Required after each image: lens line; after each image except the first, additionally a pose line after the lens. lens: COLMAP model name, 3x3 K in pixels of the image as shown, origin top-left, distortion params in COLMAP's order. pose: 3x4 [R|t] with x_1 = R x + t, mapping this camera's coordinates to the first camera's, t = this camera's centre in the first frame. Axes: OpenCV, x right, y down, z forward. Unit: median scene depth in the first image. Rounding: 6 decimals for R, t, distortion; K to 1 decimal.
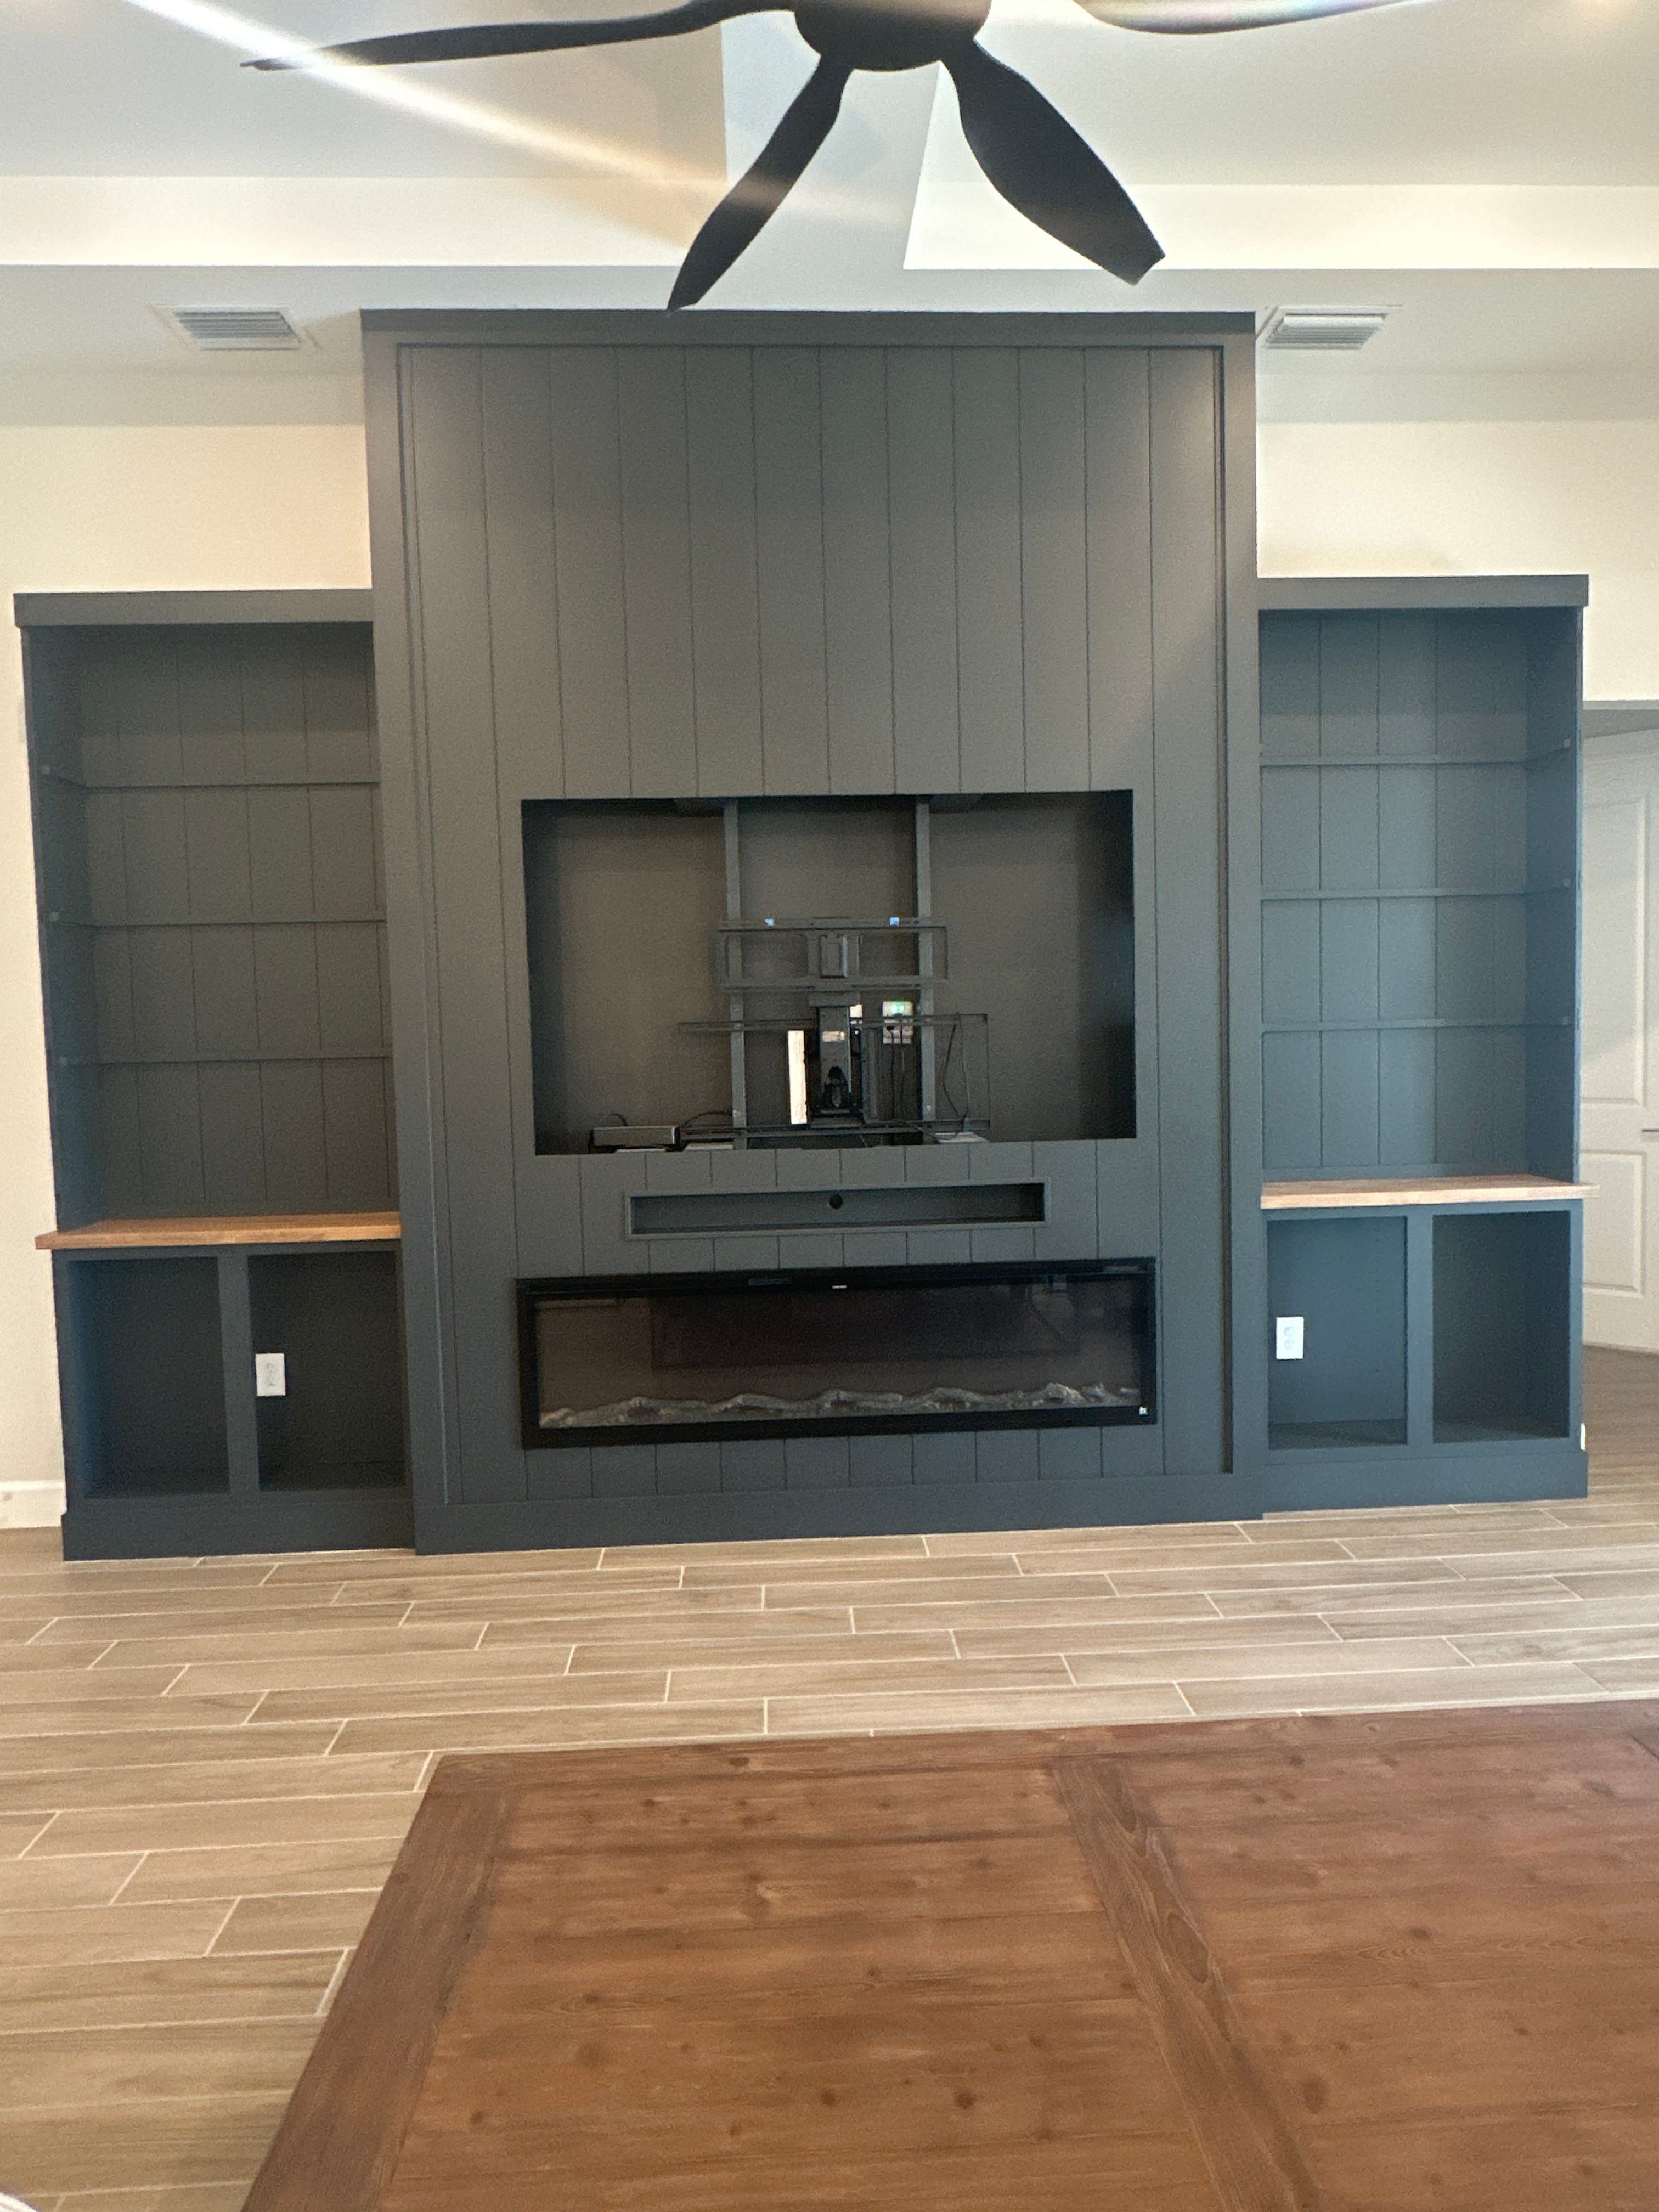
lens RADIAL K [[1425.1, 0, 860.6], [0, 1425.1, 1062.1], [0, 0, 1]] dist [-0.003032, -0.000868]
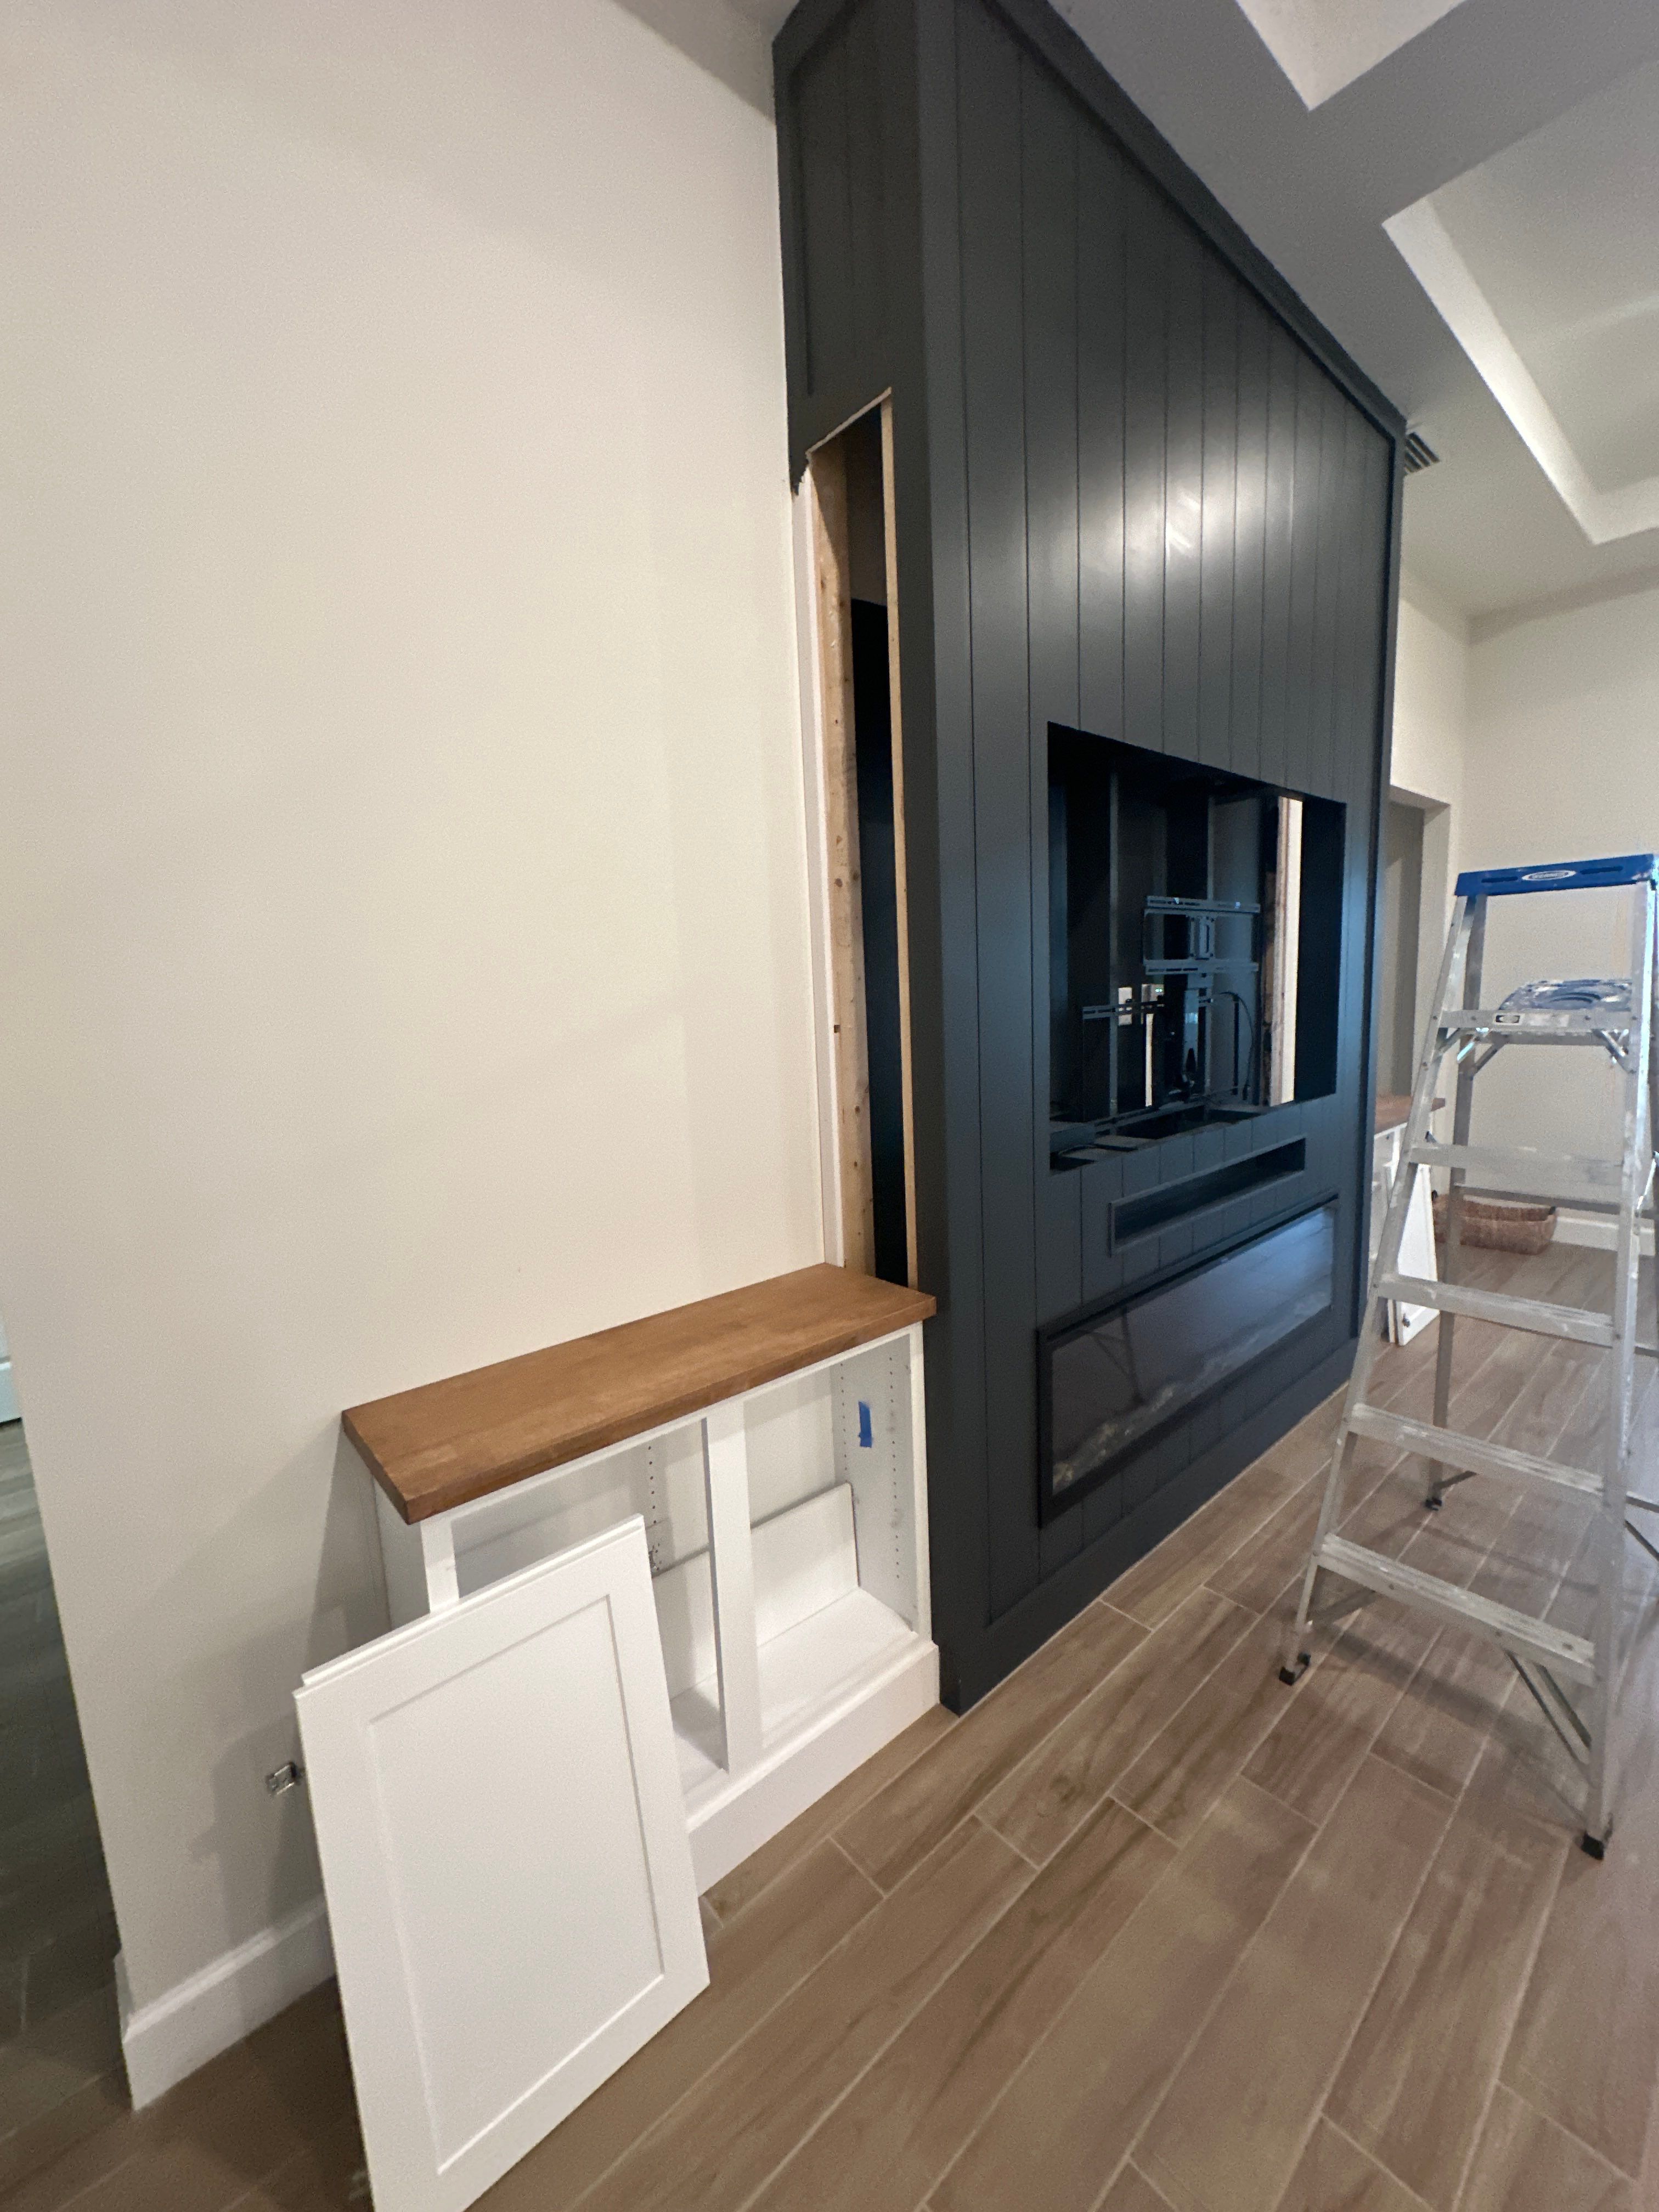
lens RADIAL K [[872.6, 0, 830.9], [0, 872.6, 1092.0], [0, 0, 1]] dist [-0.001584, 0.001297]
pose [[0.795254, -0.083436, 0.600508, -0.609530], [0.049404, 0.996109, 0.072975, -0.023956], [-0.604261, -0.028366, 0.796282, 0.667796]]
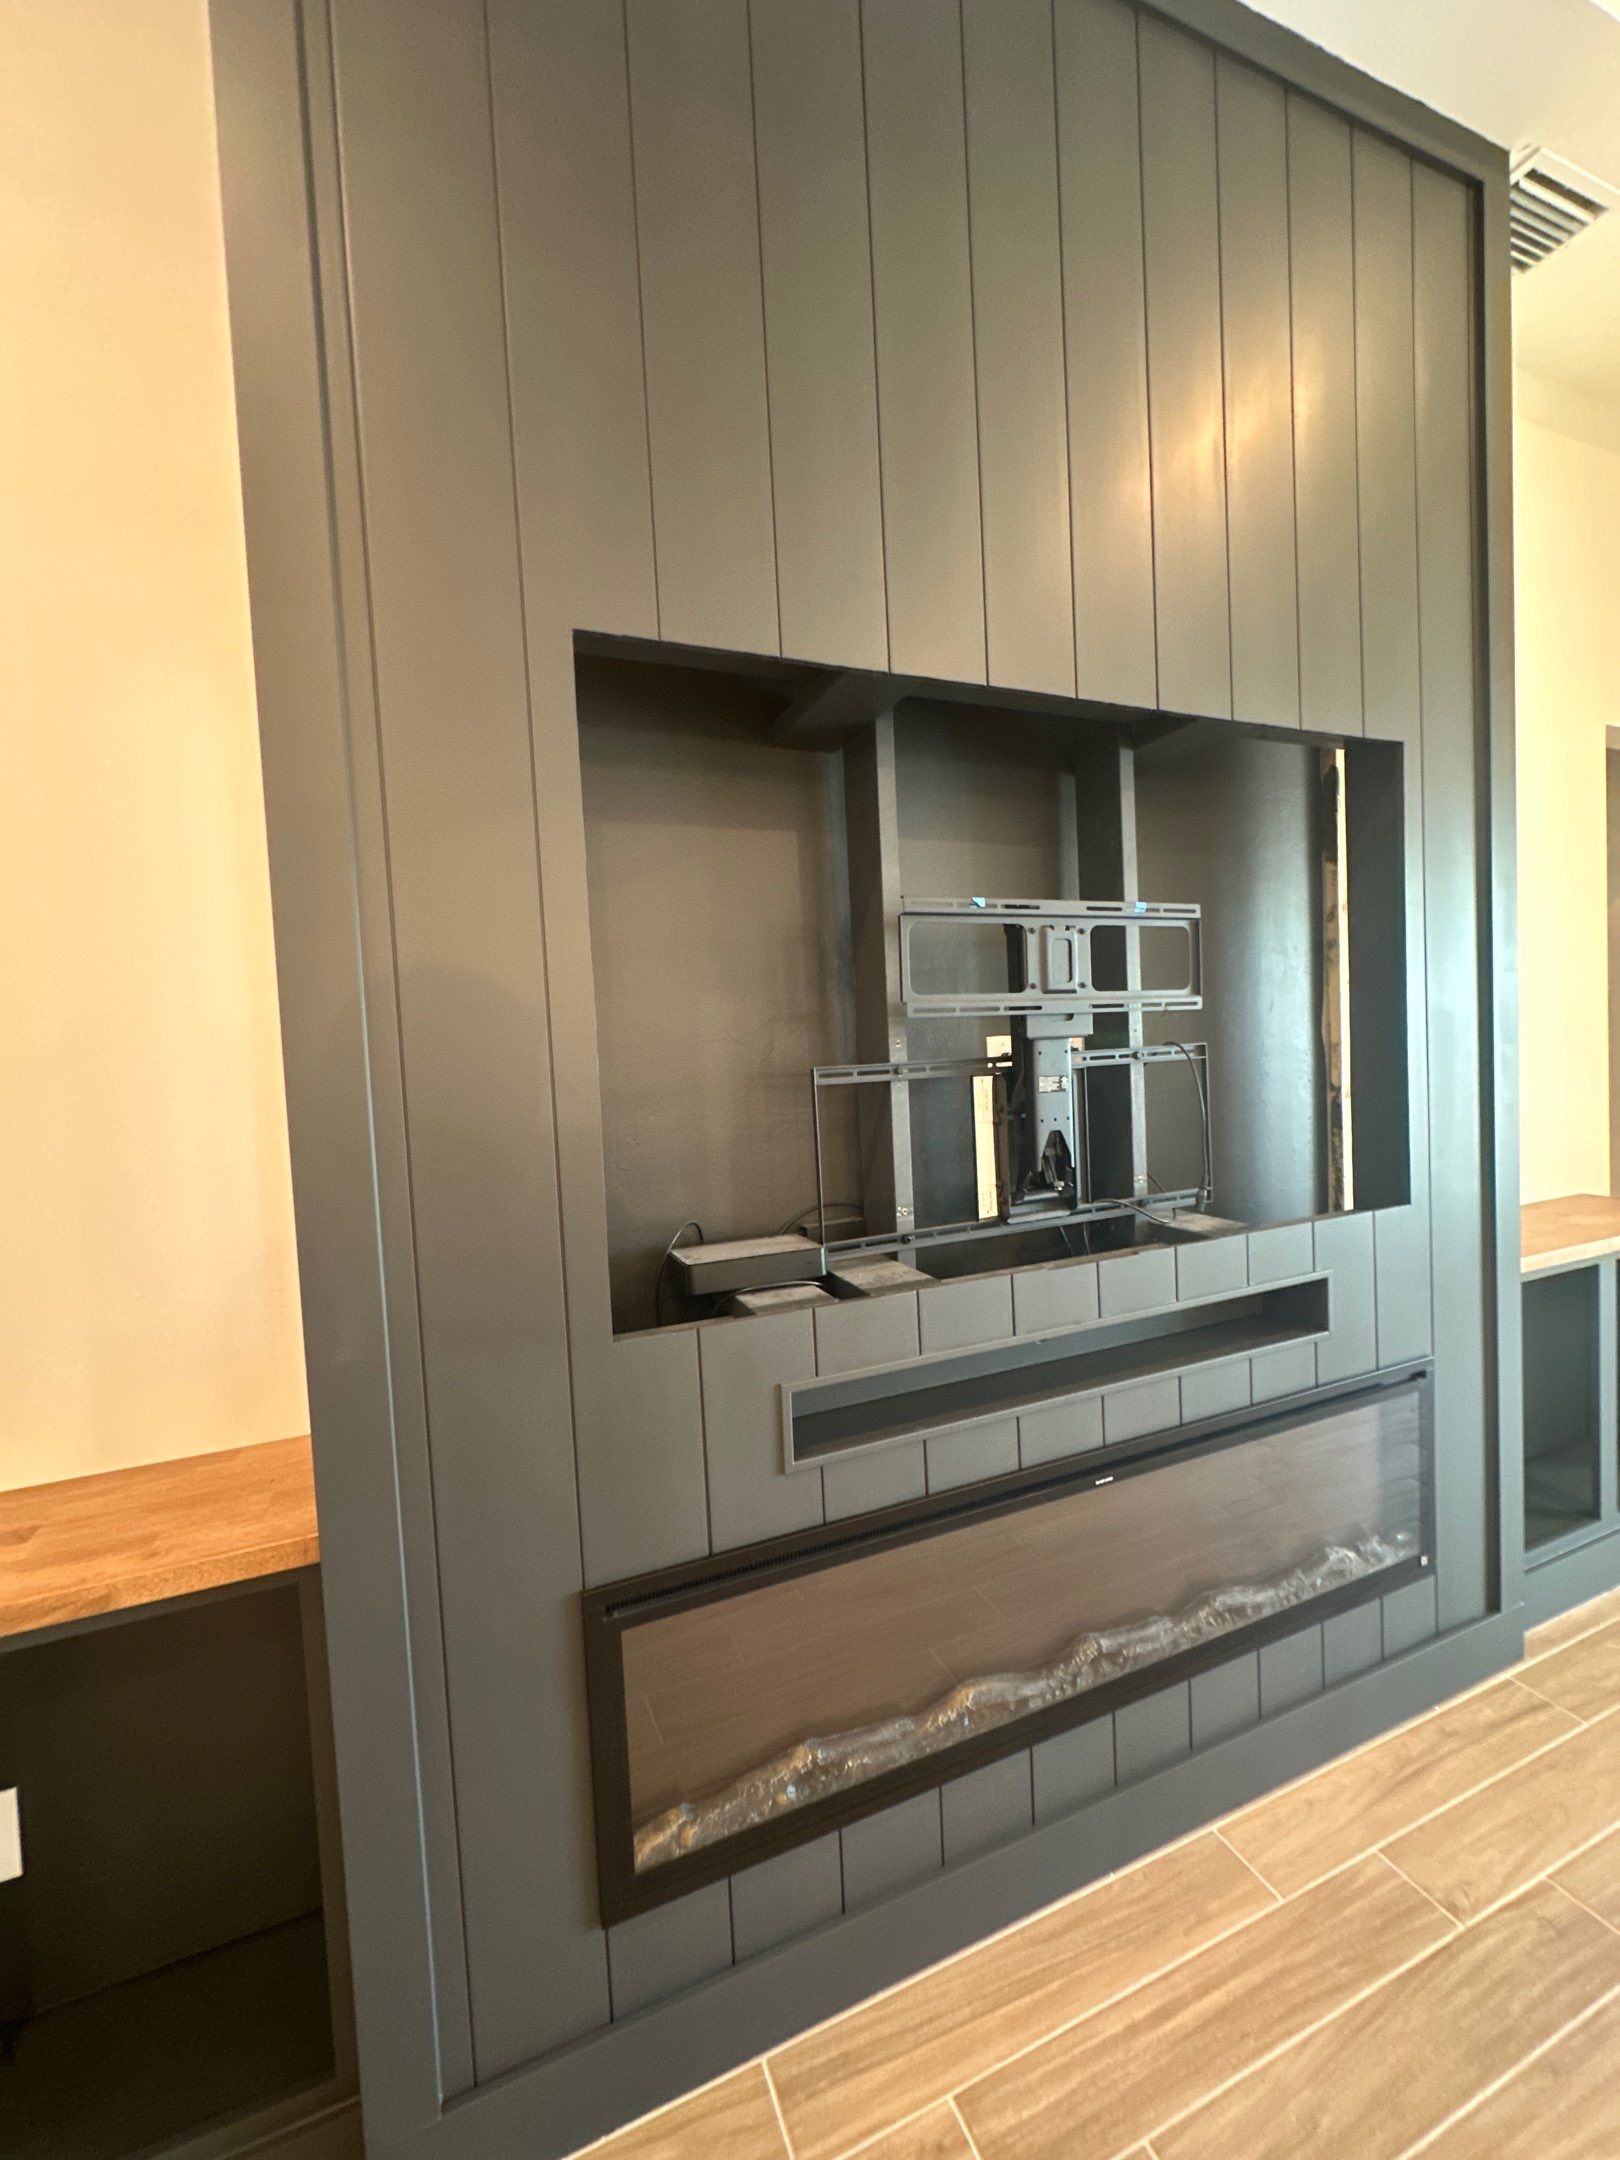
lens RADIAL K [[852.1, 0, 813.5], [0, 852.1, 1069.1], [0, 0, 1]] dist [-0.001584, 0.001297]
pose [[0.947051, -0.029666, 0.319709, -0.250616], [0.037293, 0.999147, -0.017760, -0.022100], [-0.318909, 0.028743, 0.947349, 0.674712]]
